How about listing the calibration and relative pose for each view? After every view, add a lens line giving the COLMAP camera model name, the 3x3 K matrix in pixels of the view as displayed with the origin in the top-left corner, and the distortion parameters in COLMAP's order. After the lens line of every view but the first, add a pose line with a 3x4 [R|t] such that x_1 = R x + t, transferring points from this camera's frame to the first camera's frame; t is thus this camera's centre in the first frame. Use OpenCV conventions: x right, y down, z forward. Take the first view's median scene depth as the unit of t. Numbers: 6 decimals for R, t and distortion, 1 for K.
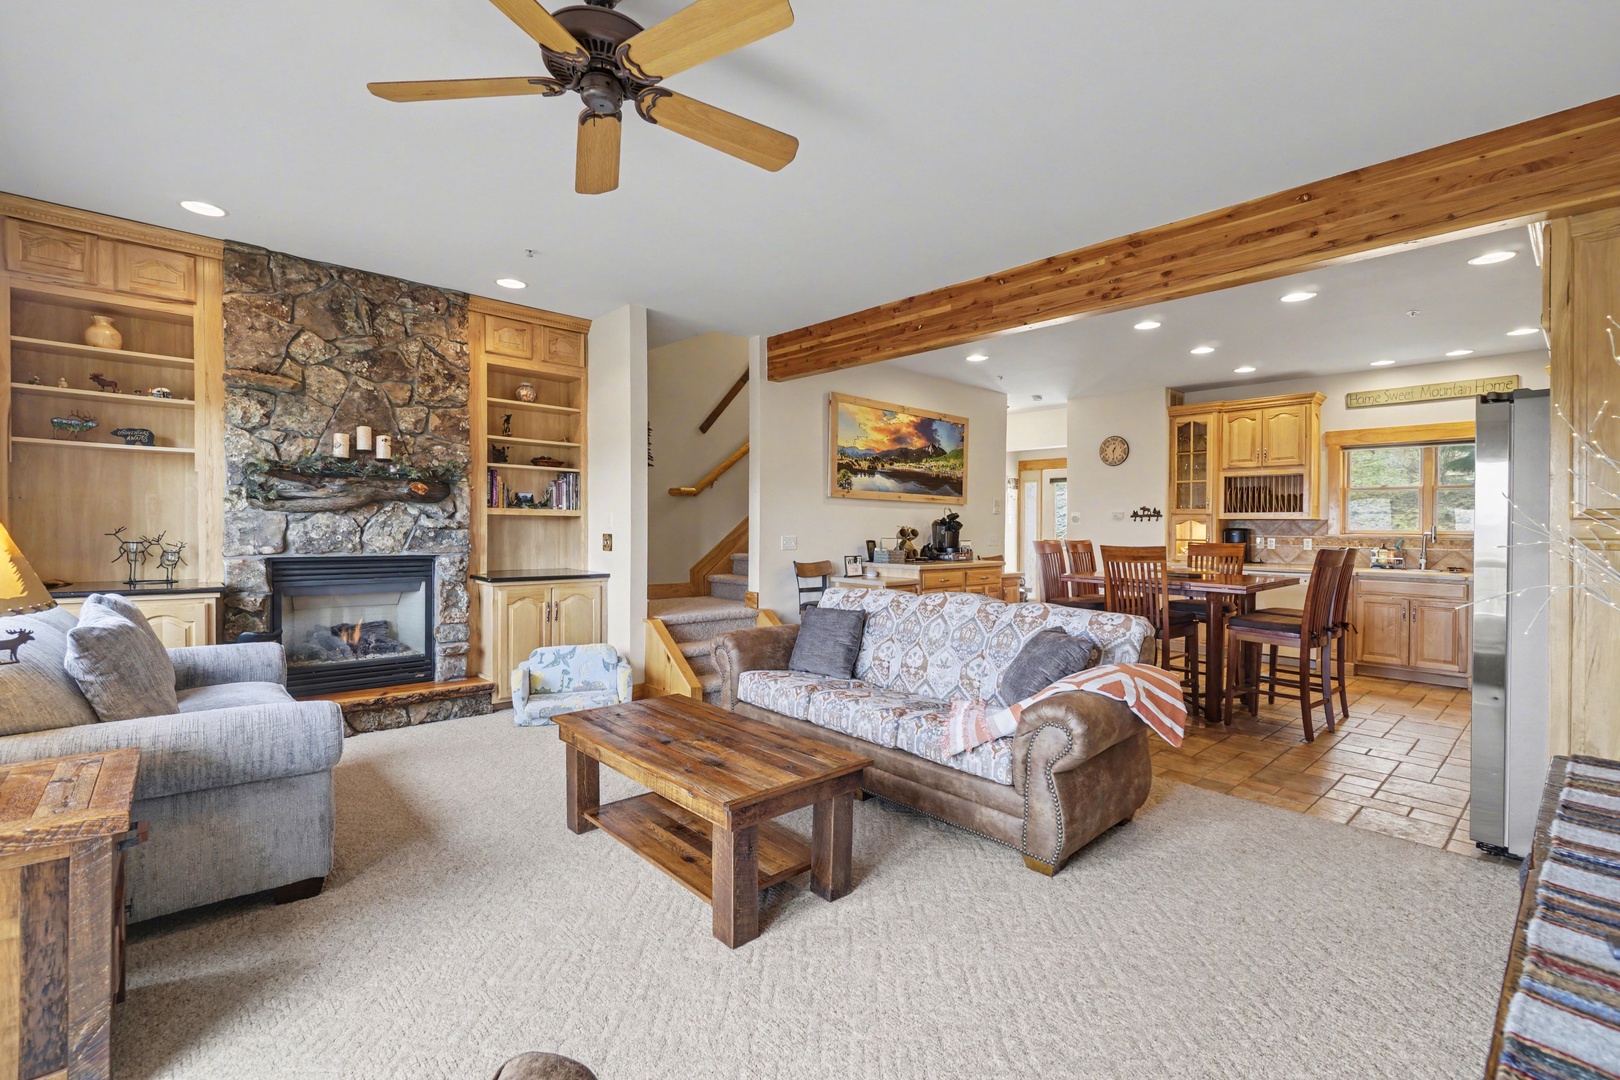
lens RADIAL K [[712.8, 0, 810.9], [0, 712.8, 529.9], [0, 0, 1]] dist [-0.003024, -0.000257]
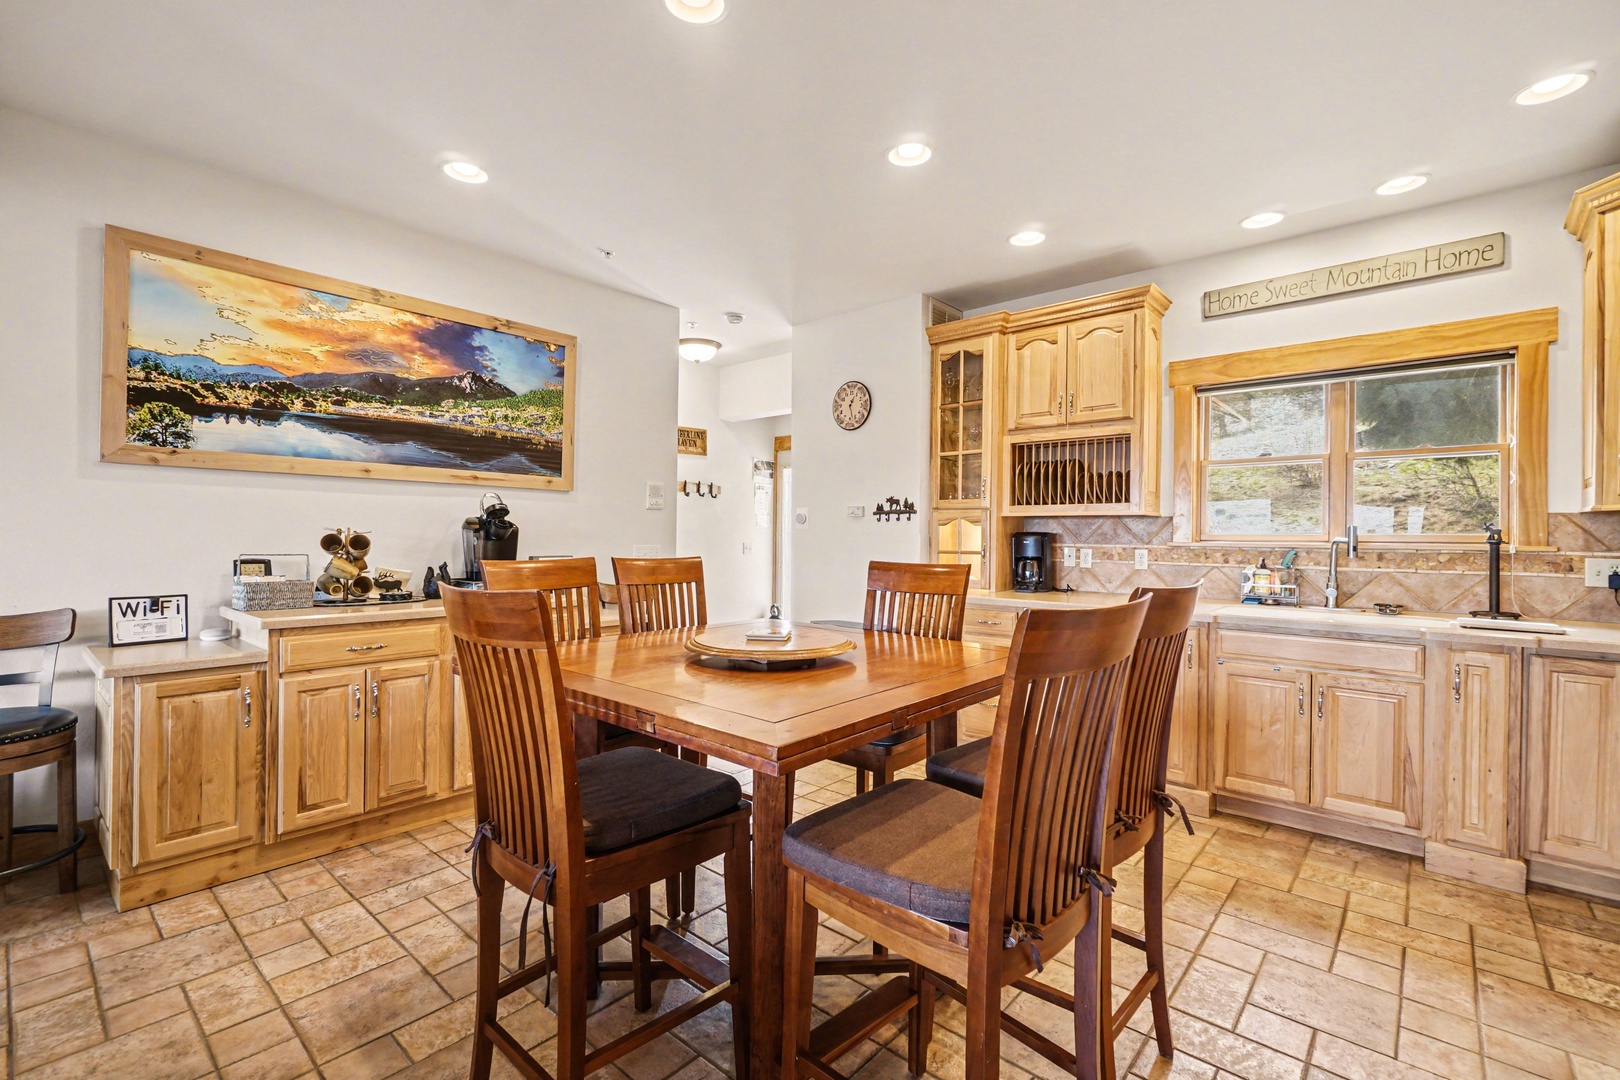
lens RADIAL K [[713.7, 0, 811.6], [0, 713.7, 545.5], [0, 0, 1]] dist [-0.002171, -0.000398]
pose [[0.993343, -0.004819, 0.115095, 0.369722], [0.003688, 0.999943, 0.010035, 0.002192], [-0.115136, -0.009544, 0.993304, 0.461334]]
